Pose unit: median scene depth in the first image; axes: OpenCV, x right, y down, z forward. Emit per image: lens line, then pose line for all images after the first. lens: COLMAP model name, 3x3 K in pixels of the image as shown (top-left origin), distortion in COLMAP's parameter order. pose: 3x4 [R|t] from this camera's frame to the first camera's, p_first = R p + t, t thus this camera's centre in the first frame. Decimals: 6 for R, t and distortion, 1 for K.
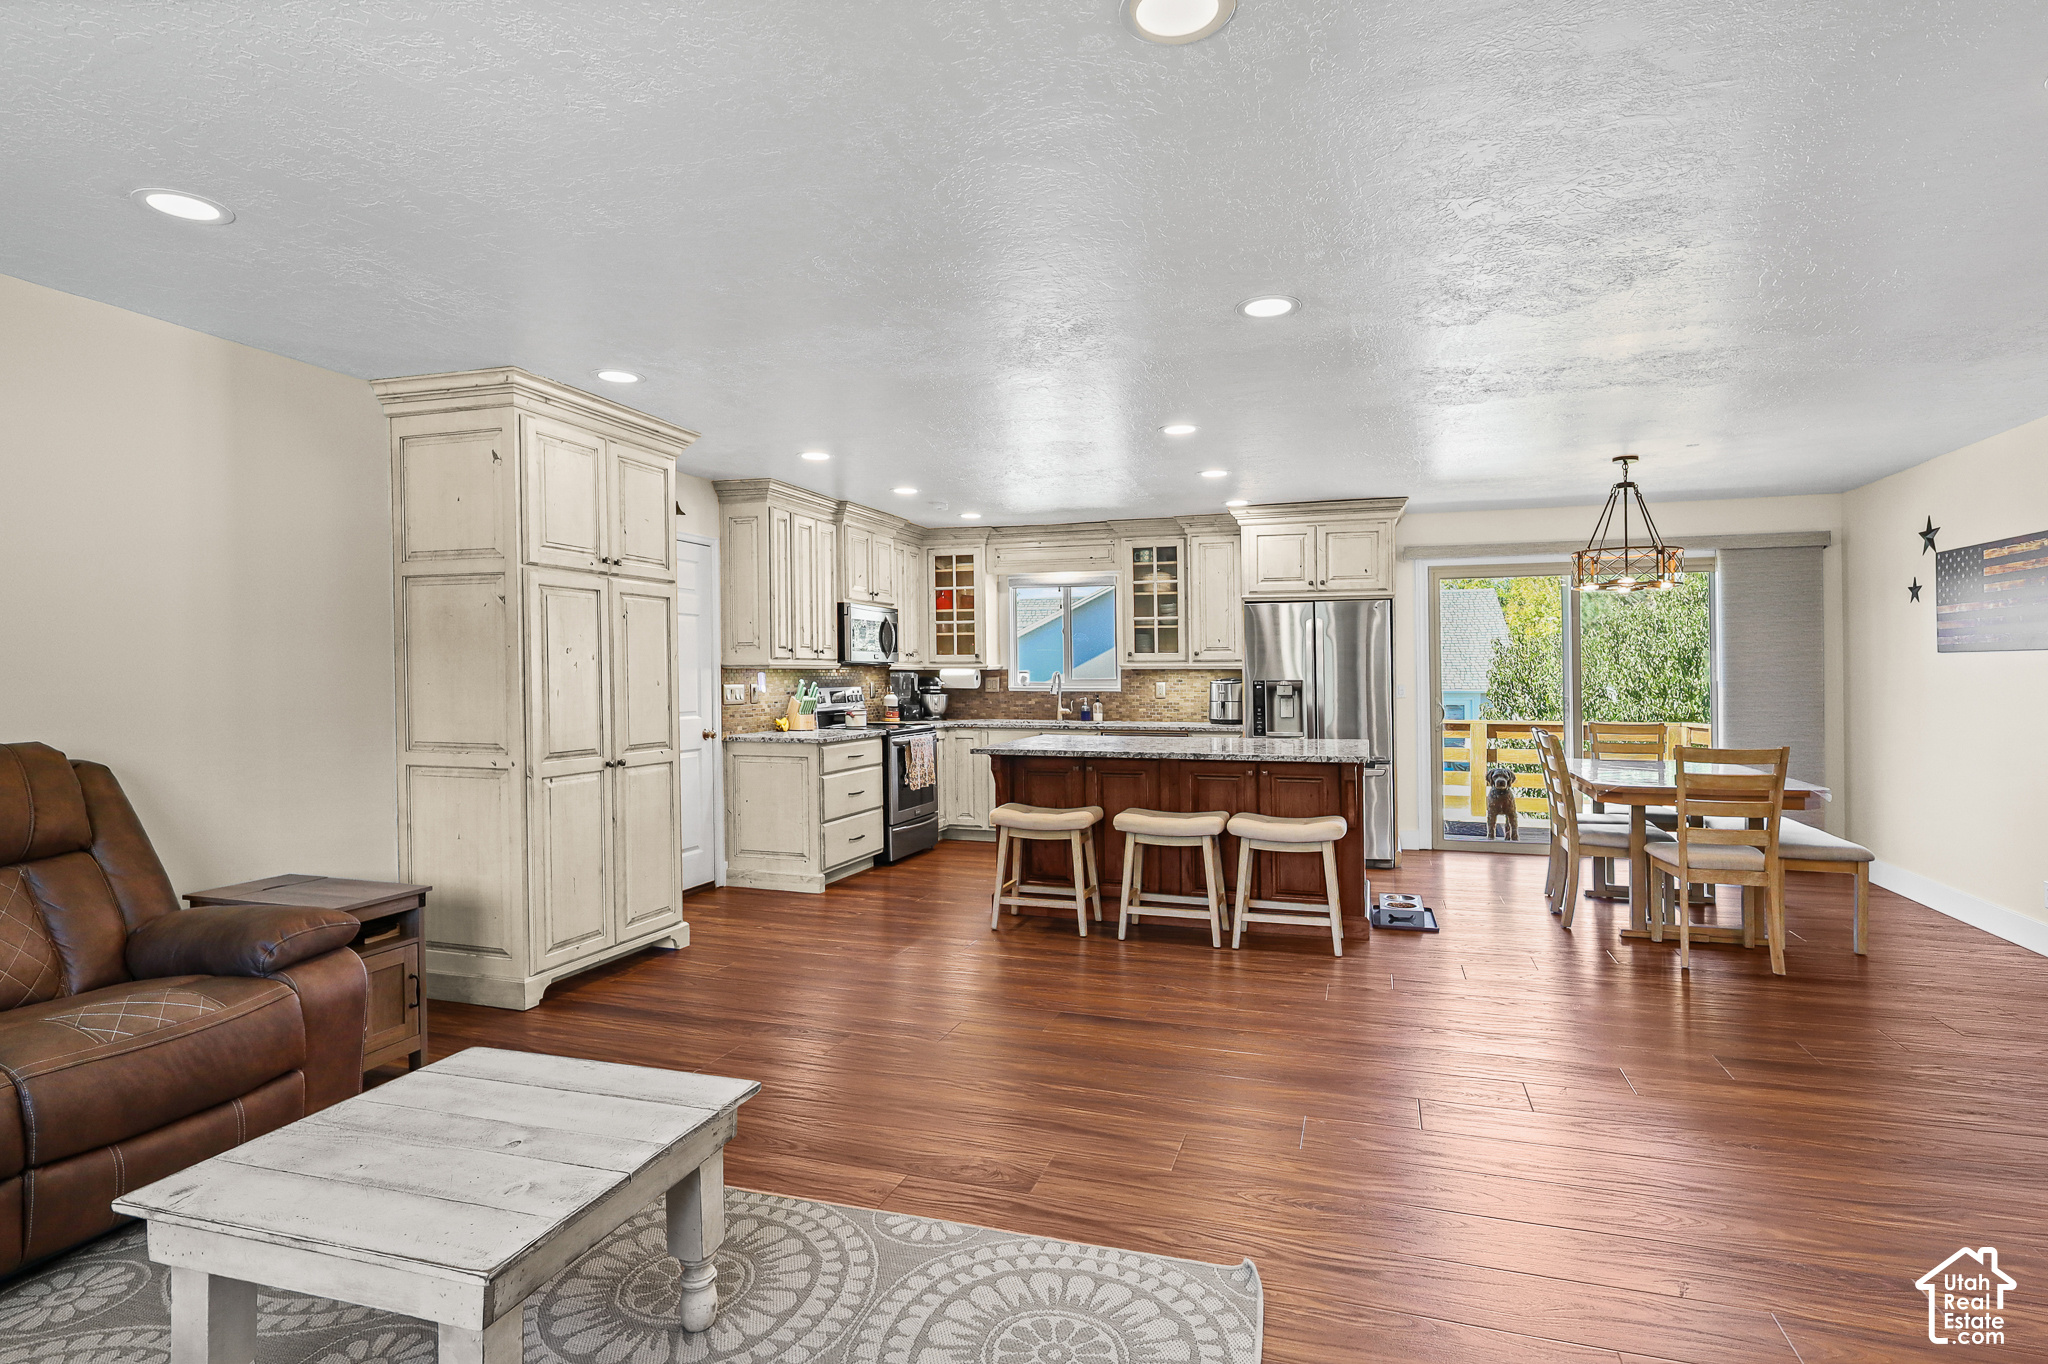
lens RADIAL K [[1003.3, 0, 1024.0], [0, 1003.3, 682.0], [0, 0, 1]] dist [-0.001556, -0.000490]
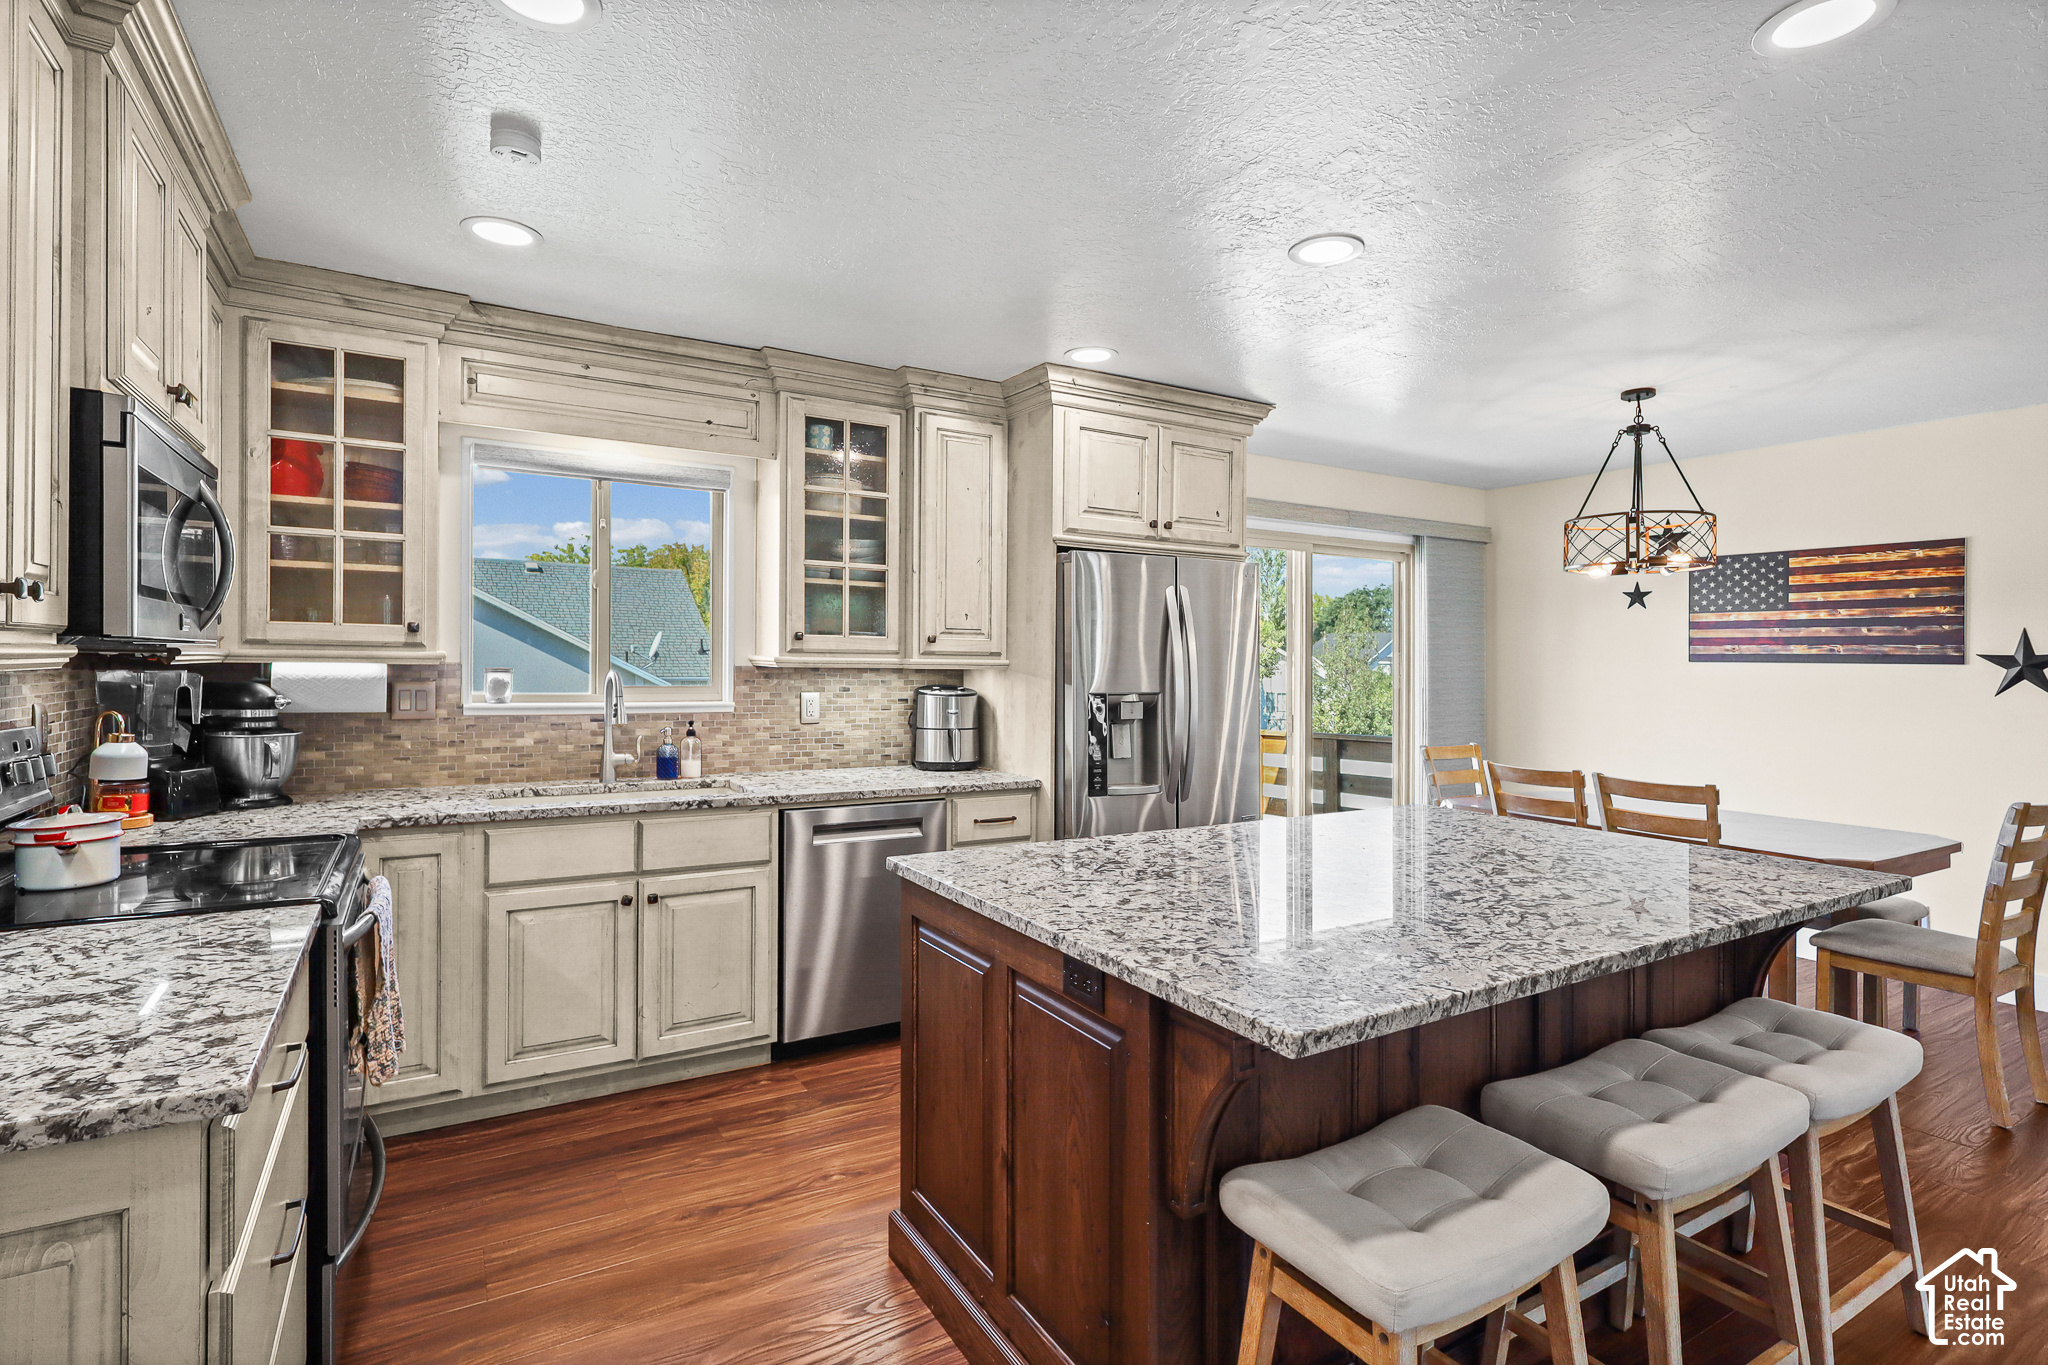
lens RADIAL K [[992.5, 0, 938.6], [0, 992.5, 658.0], [0, 0, 1]] dist [-0.001083, -0.000272]
pose [[0.682461, 0.012285, 0.730819, -0.196857], [-0.007672, 0.999924, -0.009644, -0.013519], [-0.730882, 0.000975, 0.682503, 0.636378]]
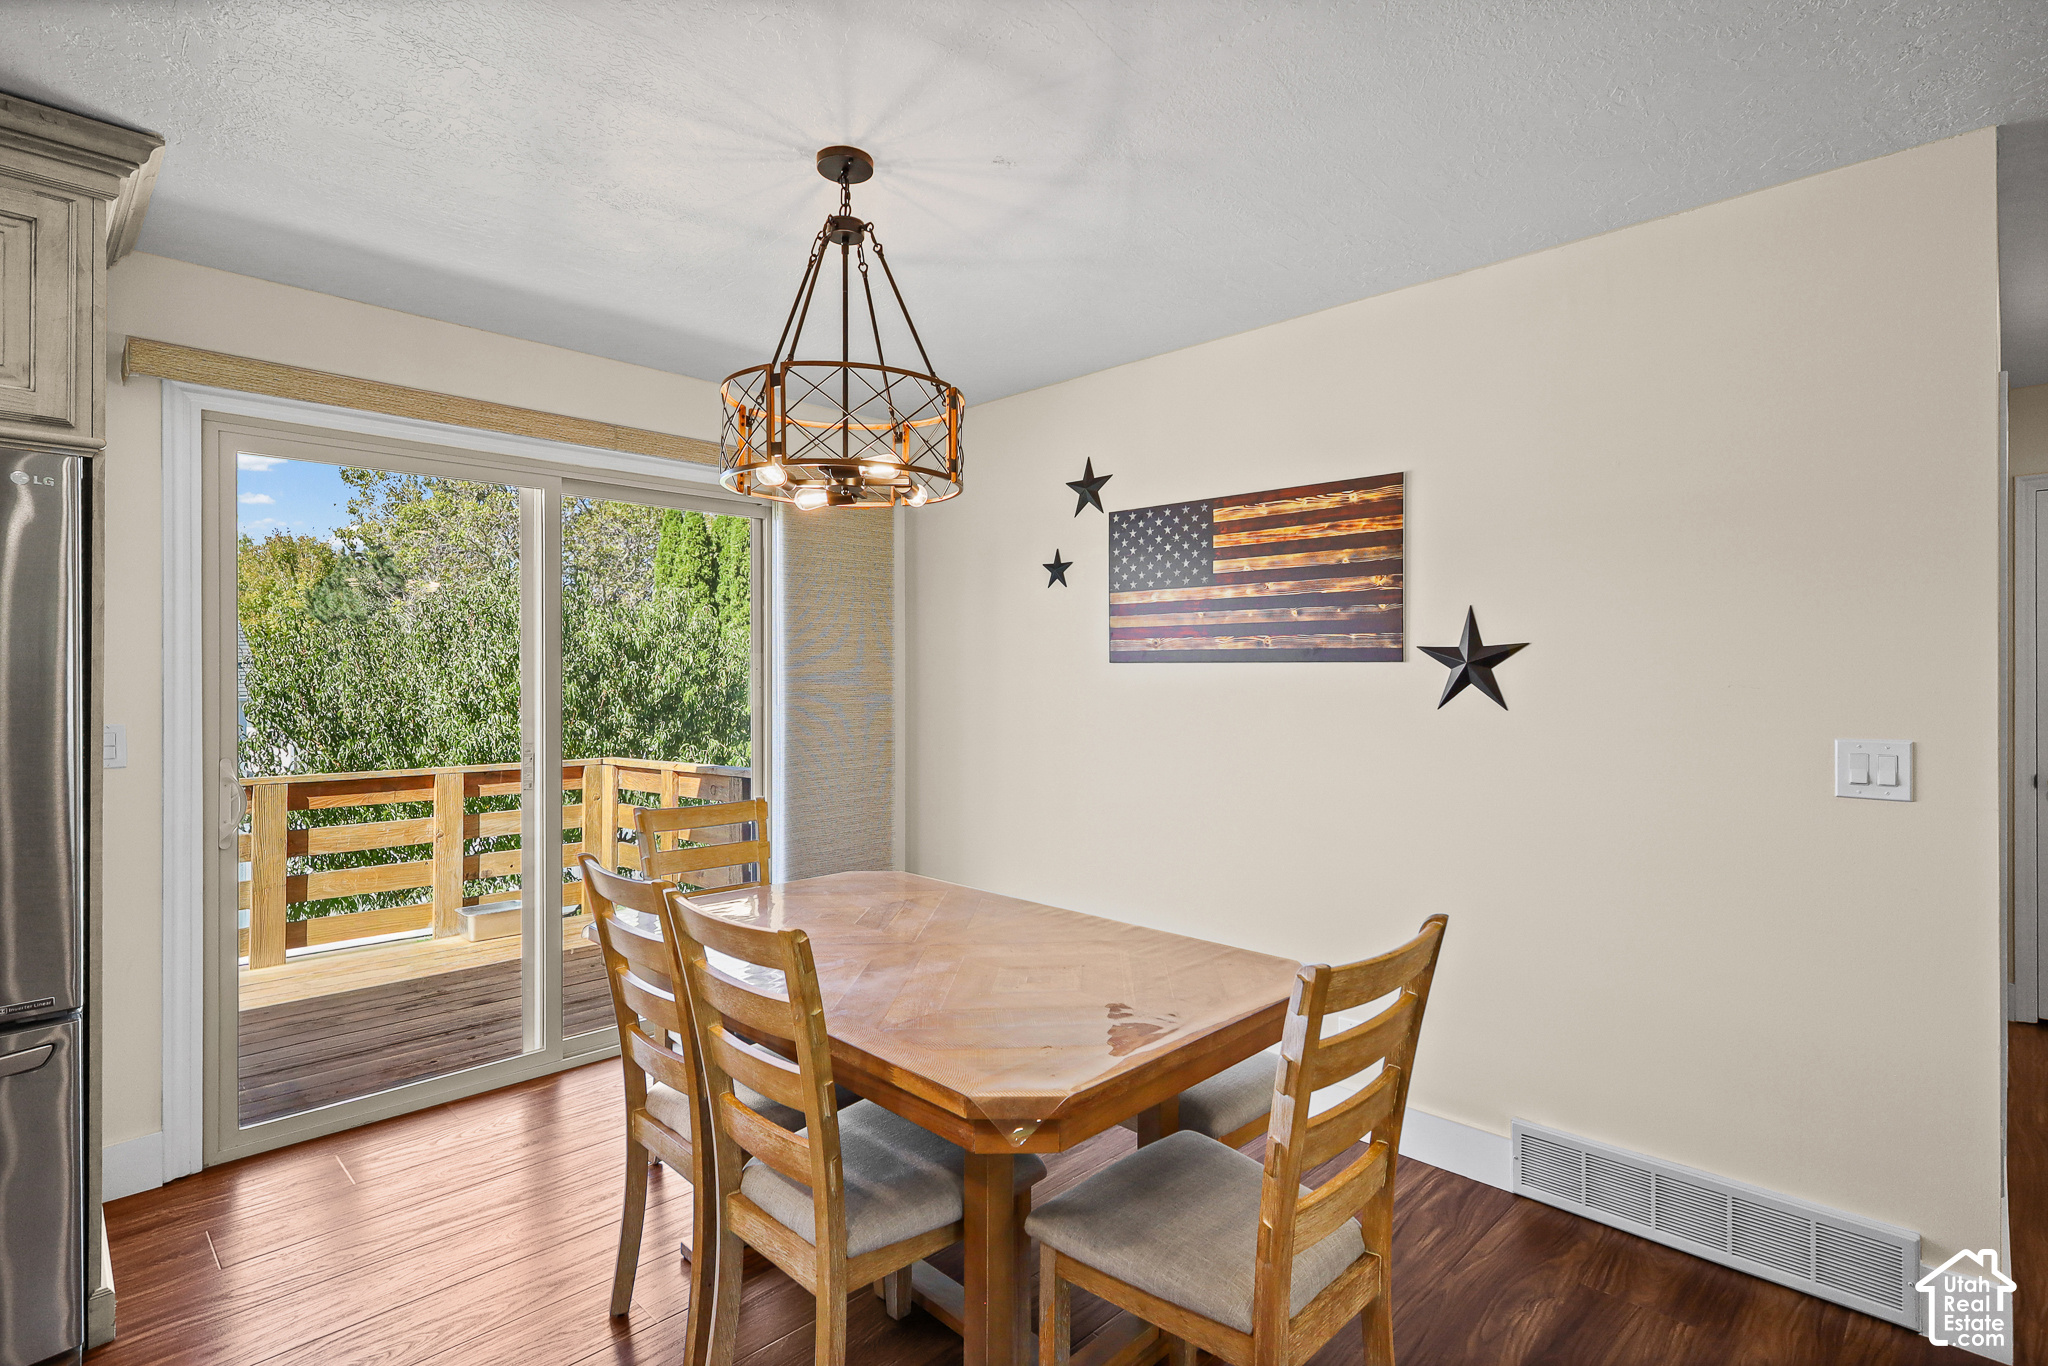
lens RADIAL K [[1015.2, 0, 942.9], [0, 1015.2, 679.7], [0, 0, 1]] dist [-0.000770, -0.000442]
pose [[0.479426, -0.002883, 0.877578, 0.194759], [0.004810, 0.999988, 0.000658, -0.014094], [-0.877569, 0.003906, 0.479434, 0.562550]]
